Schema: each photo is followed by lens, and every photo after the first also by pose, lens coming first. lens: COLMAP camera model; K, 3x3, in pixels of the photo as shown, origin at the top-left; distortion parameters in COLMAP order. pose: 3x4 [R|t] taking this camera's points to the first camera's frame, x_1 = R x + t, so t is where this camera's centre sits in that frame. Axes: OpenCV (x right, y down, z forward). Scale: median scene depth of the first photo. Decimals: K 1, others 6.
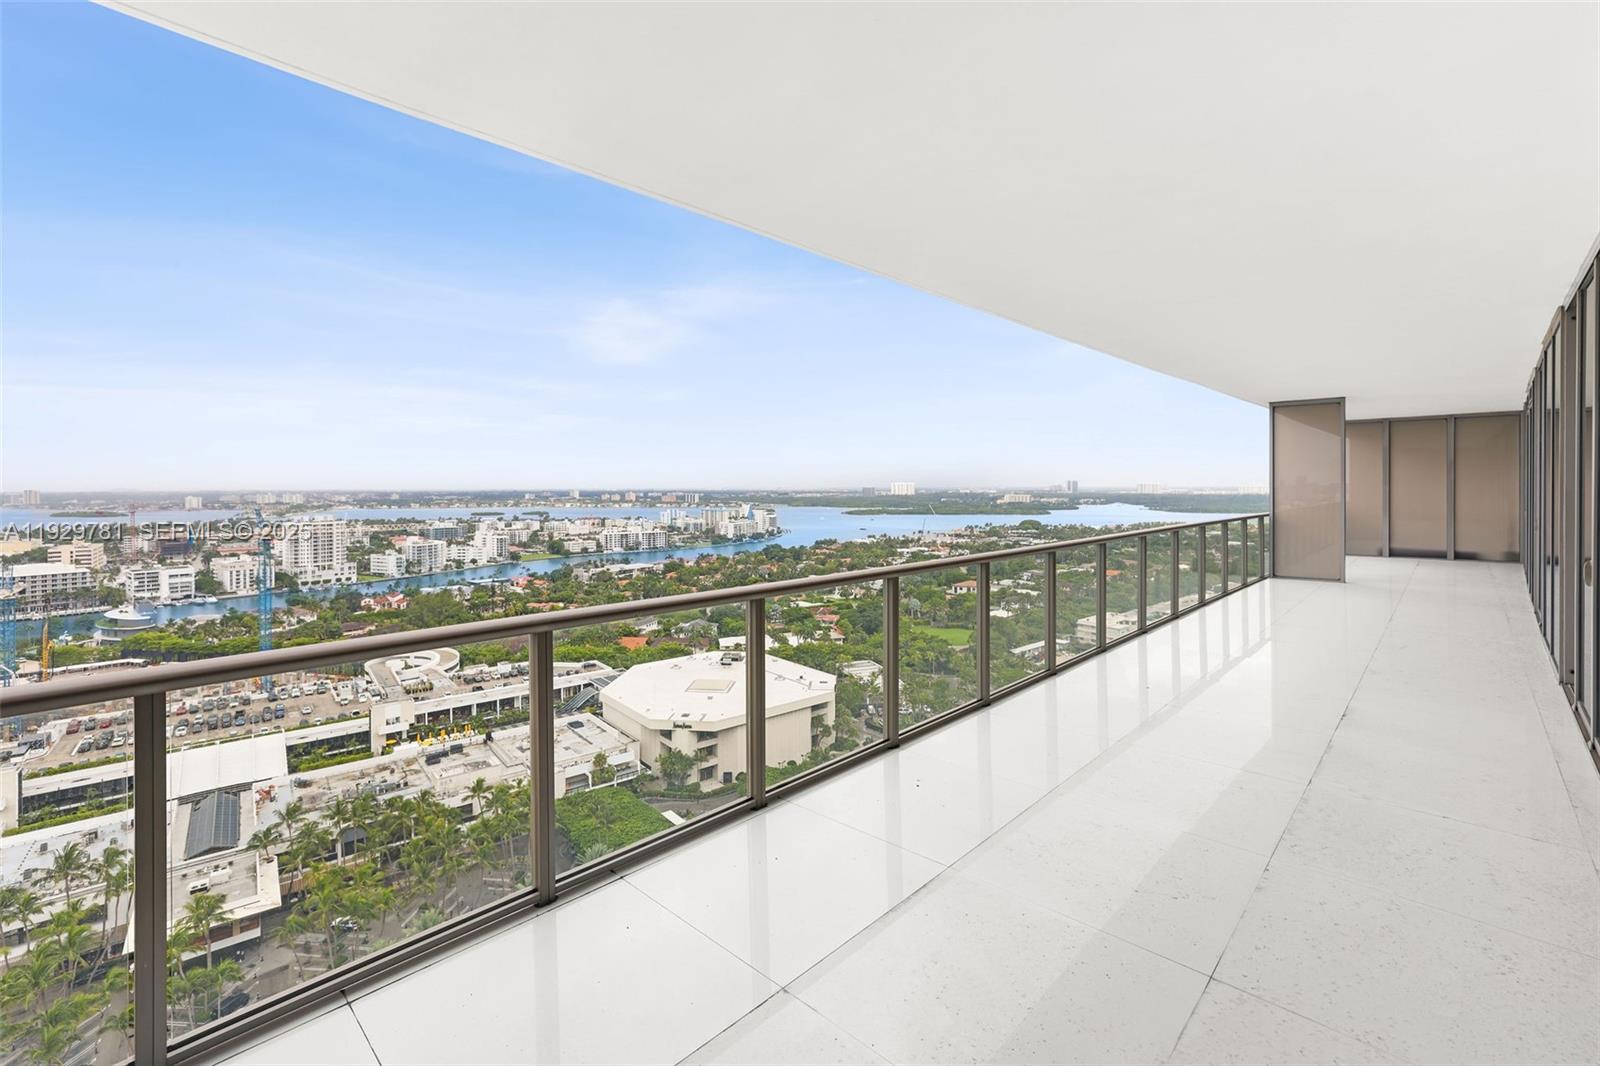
lens RADIAL K [[697.8, 0, 788.8], [0, 697.8, 488.6], [0, 0, 1]] dist [-0.024786, 0.010965]
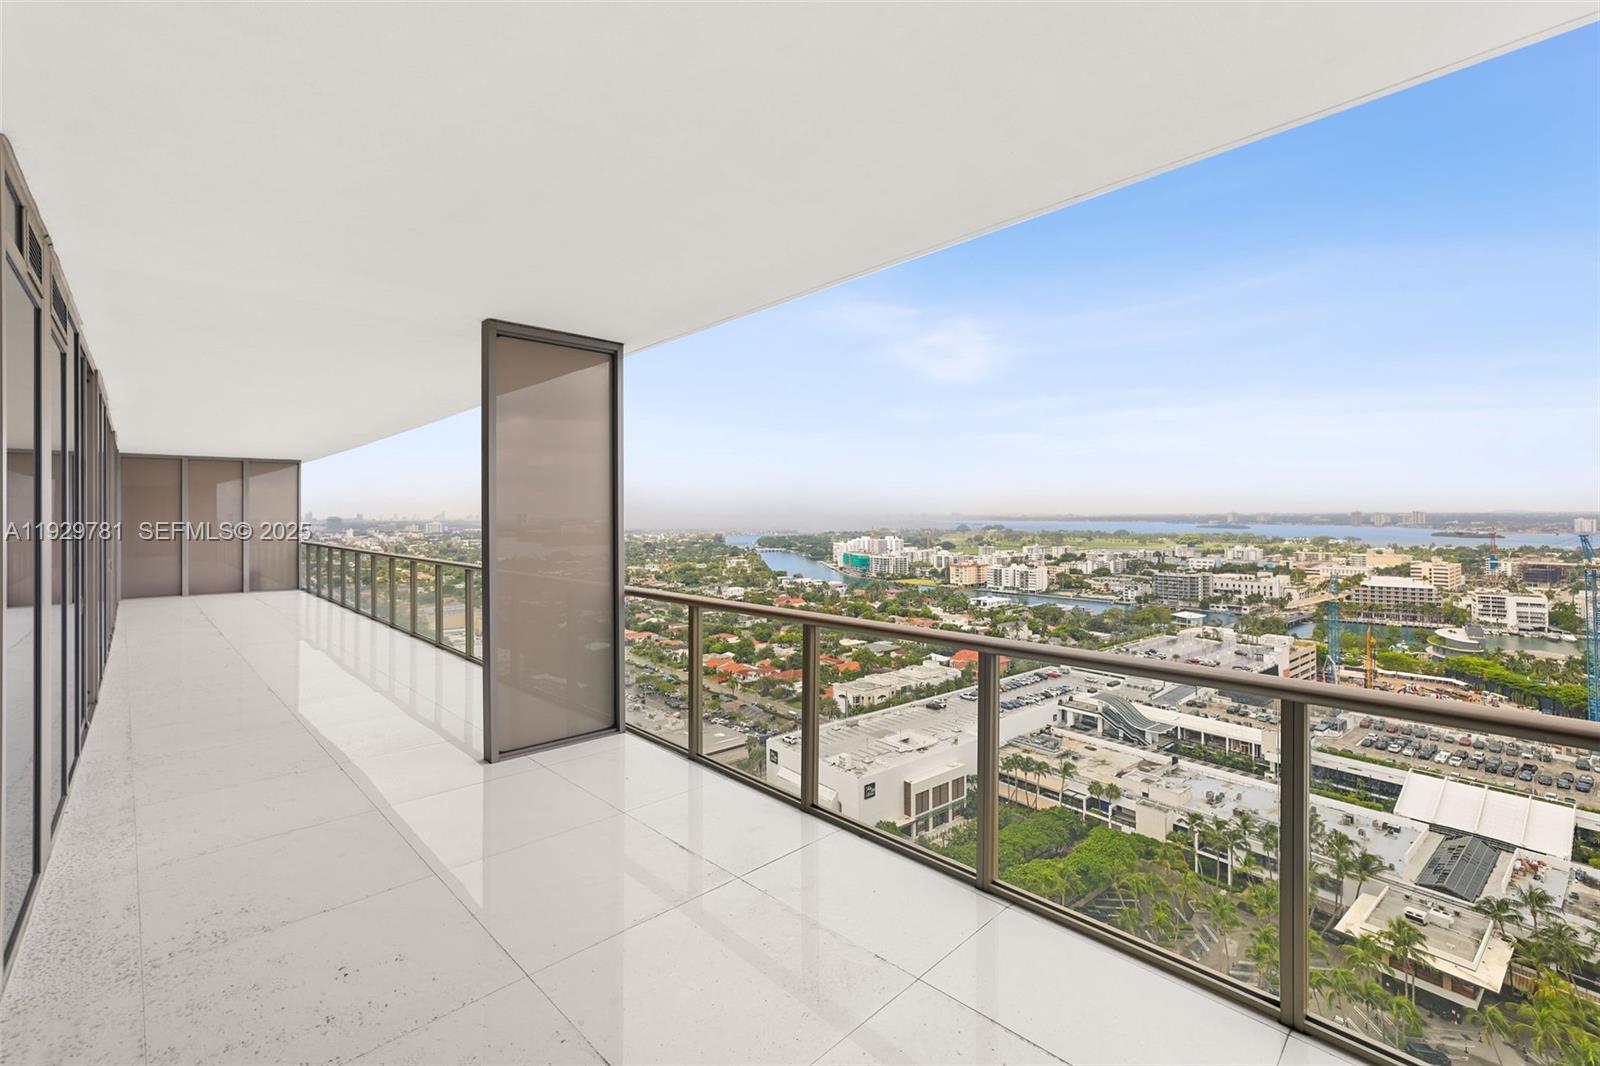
lens RADIAL K [[697.8, 0, 801.9], [0, 697.8, 515.2], [0, 0, 1]] dist [-0.024786, 0.010965]
pose [[-0.026899, 0.004582, -0.999628, 0.133886], [0.003355, 0.999984, 0.004493, -0.000332], [0.999633, -0.003233, -0.026914, 0.139042]]
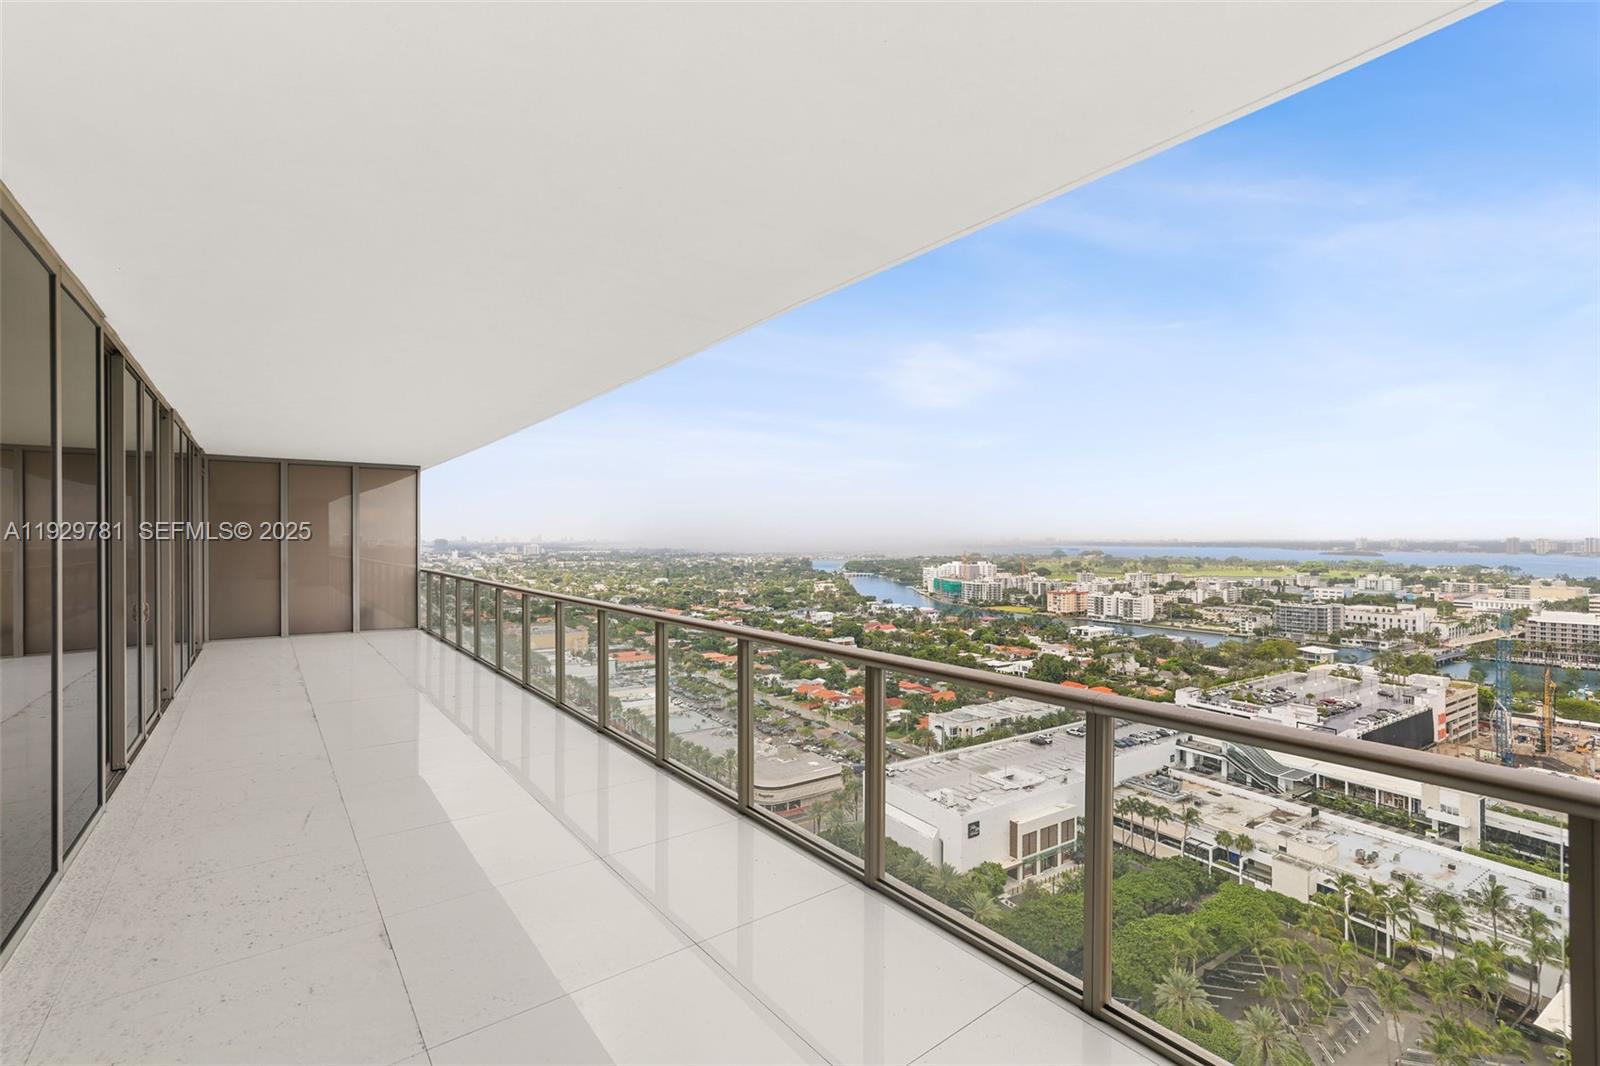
lens RADIAL K [[697.8, 0, 808.8], [0, 697.8, 537.9], [0, 0, 1]] dist [-0.024786, 0.010965]
pose [[-0.137233, 0.002069, -0.990537, 0.094104], [-0.000221, 0.999998, 0.002119, 0.000096], [0.990539, 0.000509, -0.137232, 0.107460]]
